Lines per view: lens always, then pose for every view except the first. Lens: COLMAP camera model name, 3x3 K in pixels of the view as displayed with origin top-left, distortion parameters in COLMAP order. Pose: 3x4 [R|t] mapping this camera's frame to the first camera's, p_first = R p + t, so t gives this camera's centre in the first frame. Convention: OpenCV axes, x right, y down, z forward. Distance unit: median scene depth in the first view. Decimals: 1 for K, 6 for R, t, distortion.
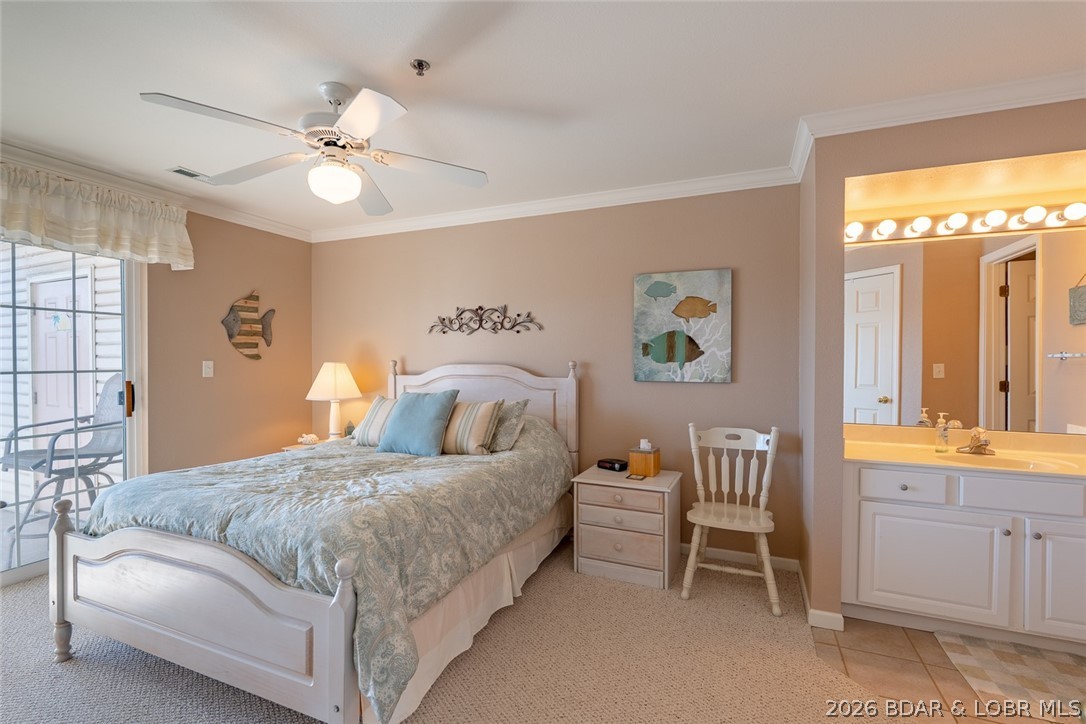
lens RADIAL K [[496.7, 0, 539.3], [0, 496.7, 361.9], [0, 0, 1]] dist [-0.003409, 0.000381]
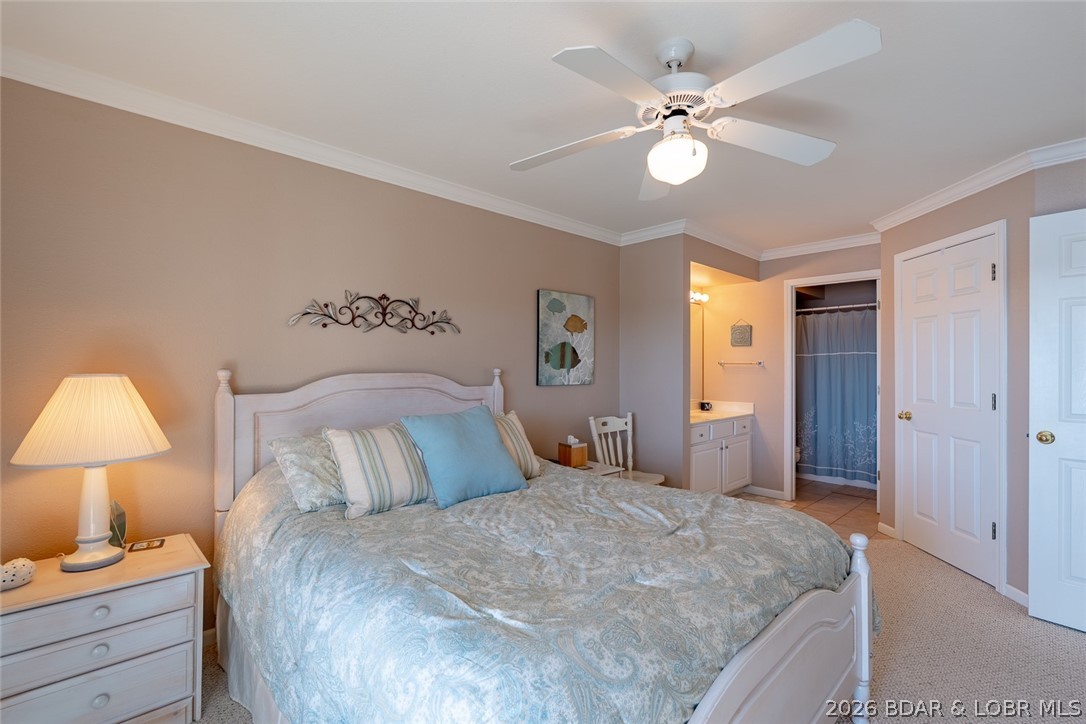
lens RADIAL K [[496.7, 0, 542.6], [0, 496.7, 365.6], [0, 0, 1]] dist [-0.003409, 0.000381]
pose [[0.376695, -0.000033, 0.926337, -0.824353], [0.006432, 0.999976, -0.002580, -0.003486], [-0.926315, 0.006930, 0.376686, 0.581868]]
